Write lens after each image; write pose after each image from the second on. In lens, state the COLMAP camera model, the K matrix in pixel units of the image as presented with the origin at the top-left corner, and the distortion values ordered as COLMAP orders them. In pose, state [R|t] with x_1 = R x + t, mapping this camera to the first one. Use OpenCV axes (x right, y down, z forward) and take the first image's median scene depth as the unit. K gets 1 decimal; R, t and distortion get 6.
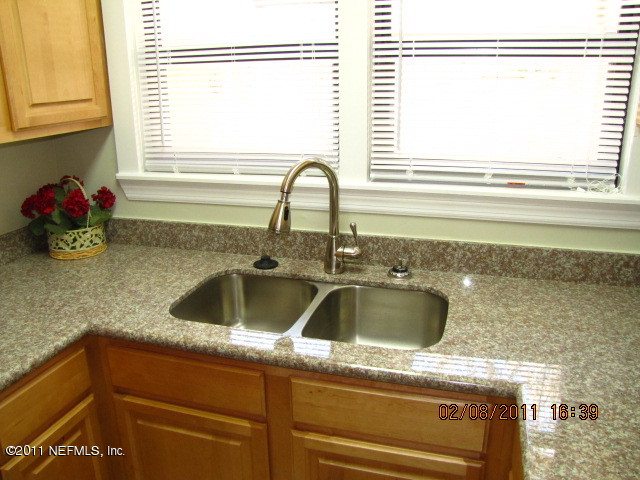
lens RADIAL K [[534.9, 0, 315.2], [0, 534.9, 241.5], [0, 0, 1]] dist [-0.175869, 0.135100]
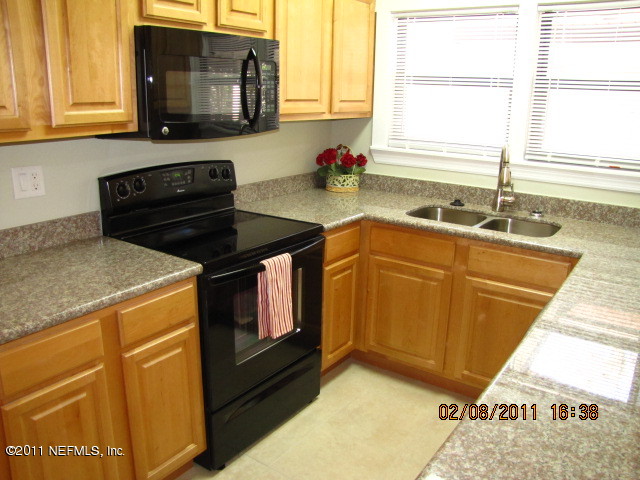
lens RADIAL K [[534.9, 0, 322.2], [0, 534.9, 238.3], [0, 0, 1]] dist [-0.175869, 0.135100]
pose [[0.950639, 0.116965, -0.287409, -0.004423], [-0.128464, 0.991483, -0.021411, 0.251247], [0.282457, 0.057276, 0.957568, -0.755123]]
